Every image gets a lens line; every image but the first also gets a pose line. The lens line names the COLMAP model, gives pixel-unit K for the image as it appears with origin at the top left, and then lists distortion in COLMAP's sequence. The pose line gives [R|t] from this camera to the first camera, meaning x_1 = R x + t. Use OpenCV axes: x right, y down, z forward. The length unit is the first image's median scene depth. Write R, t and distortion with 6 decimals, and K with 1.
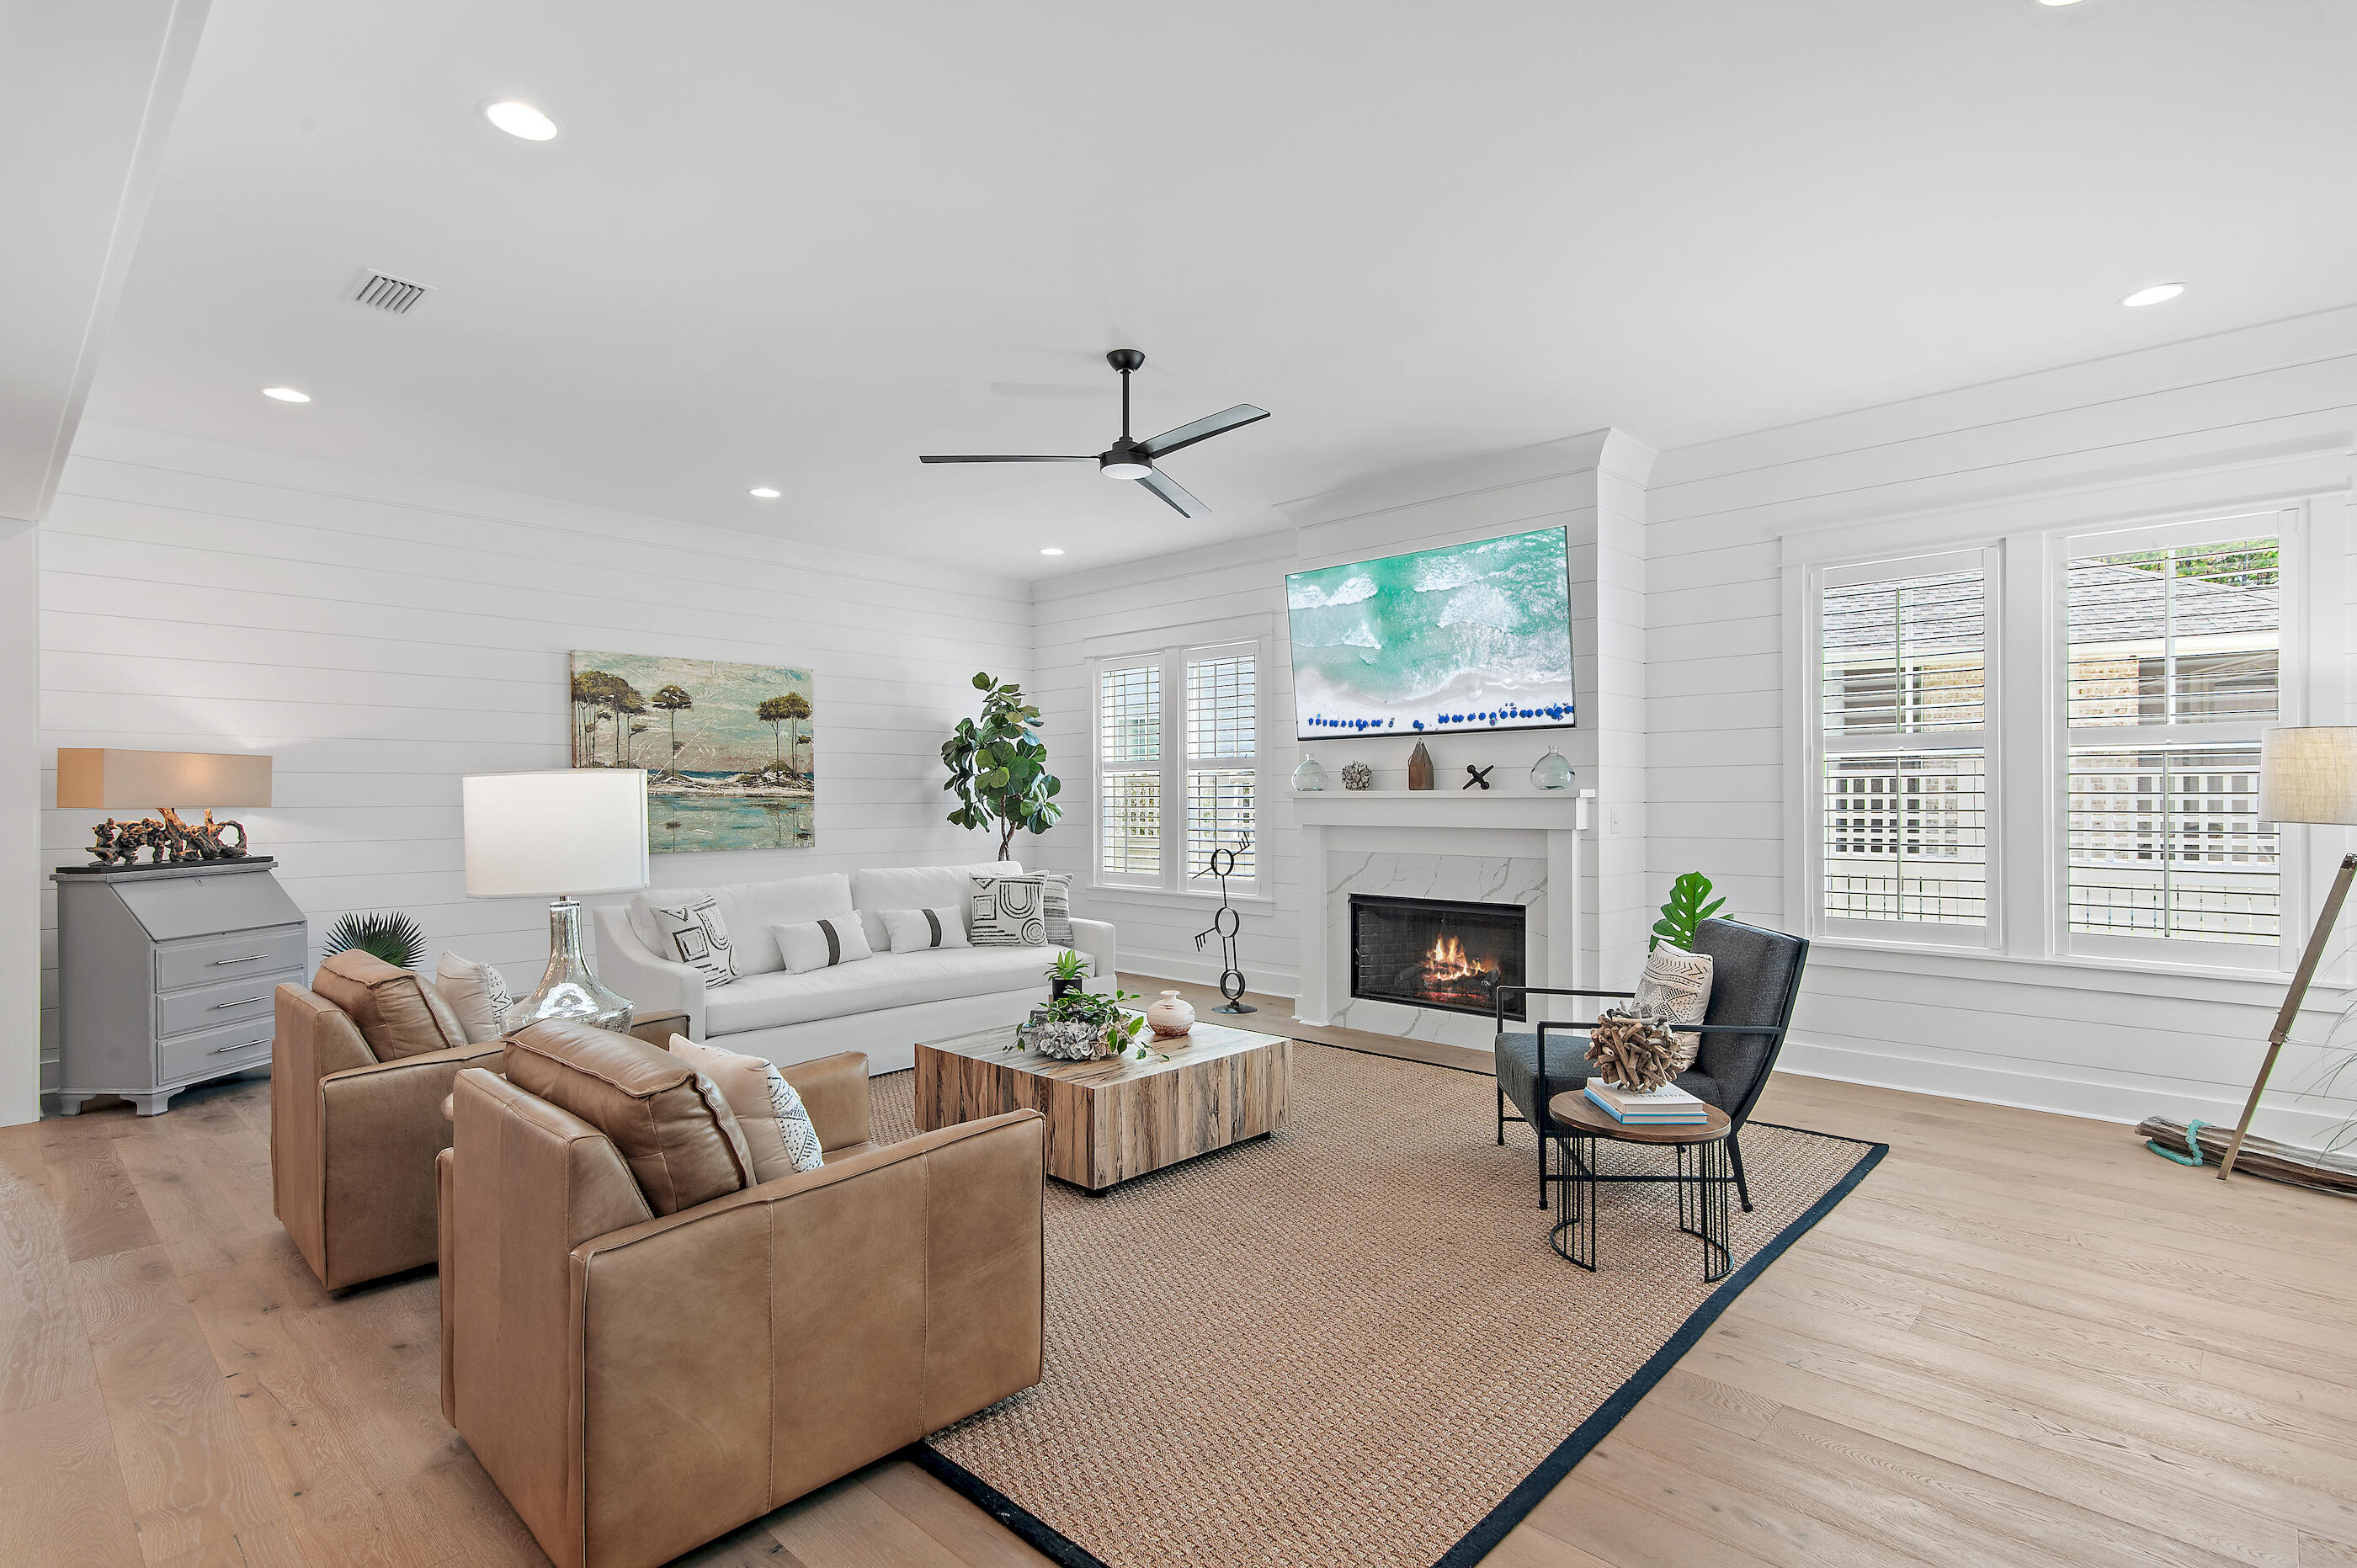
lens RADIAL K [[1144.7, 0, 1155.1], [0, 1144.7, 785.2], [0, 0, 1]] dist [0.001331, 0.000002]
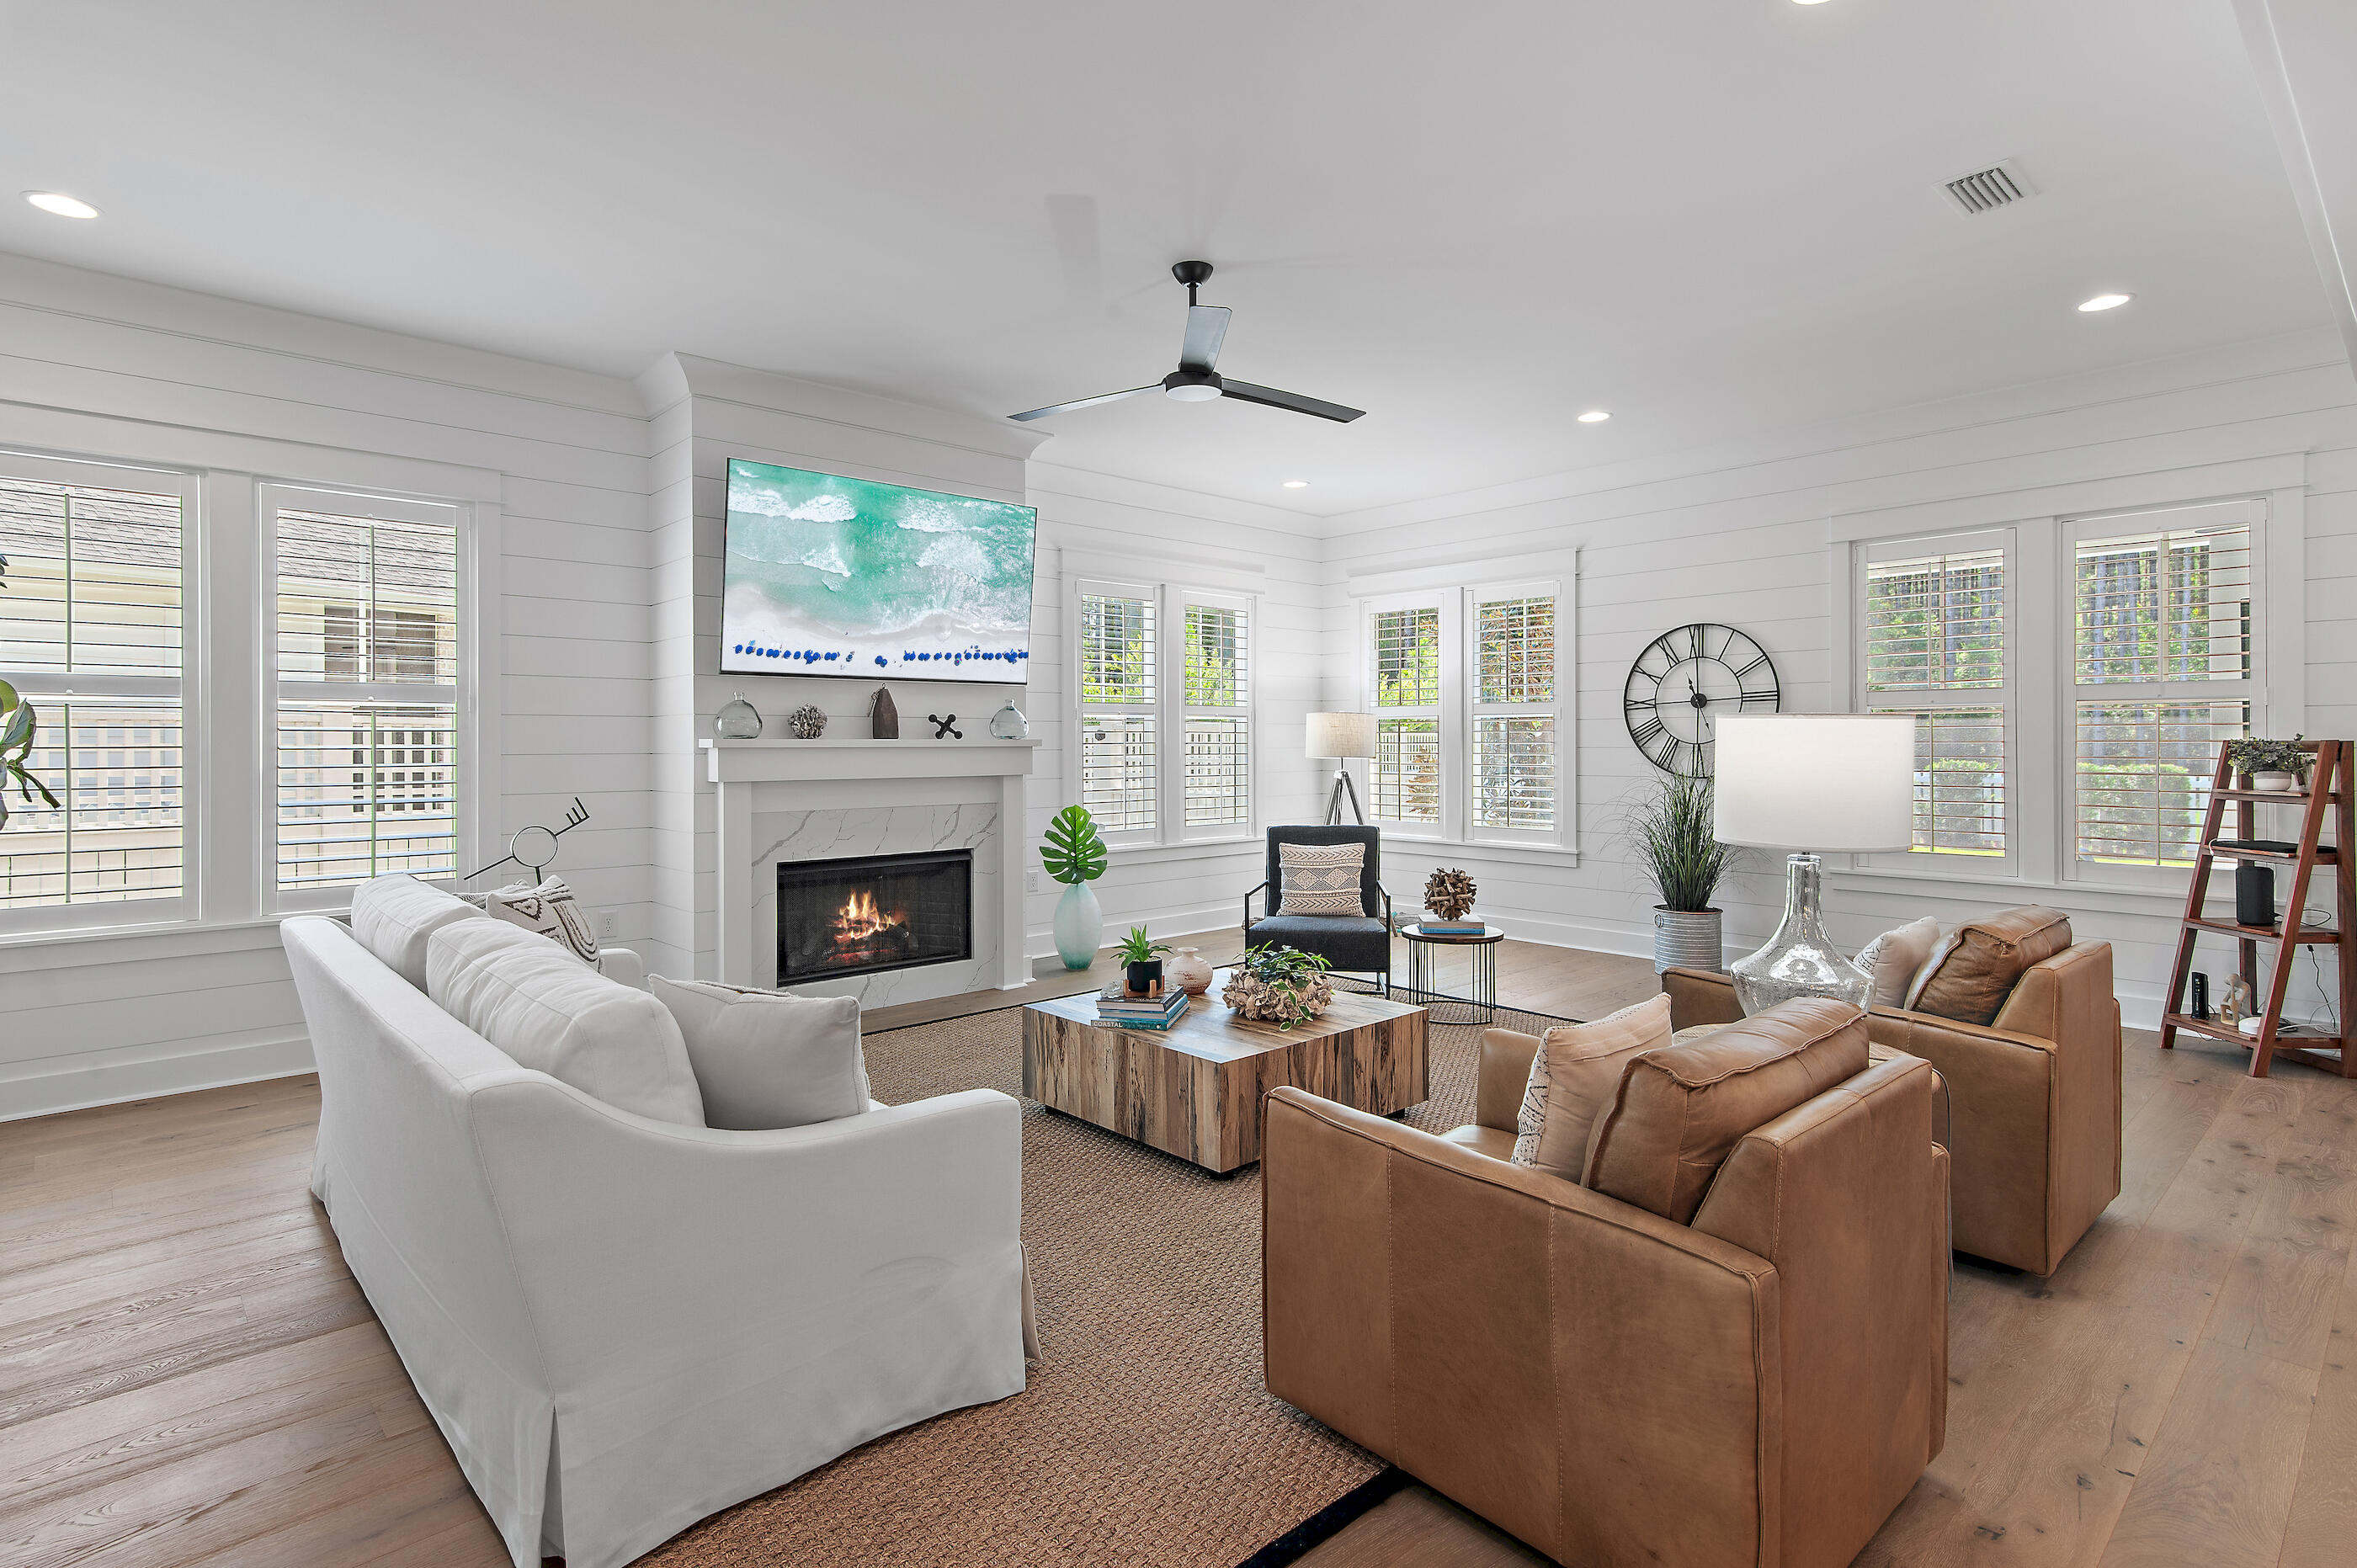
lens RADIAL K [[1173.3, 0, 1205.3], [0, 1173.3, 750.3], [0, 0, 1]] dist [0.002235, 0.000192]
pose [[0.066563, 0.001140, 0.997782, -0.657885], [-0.007222, 0.999974, -0.000661, 0.012601], [-0.997756, -0.007162, 0.066569, 0.638012]]
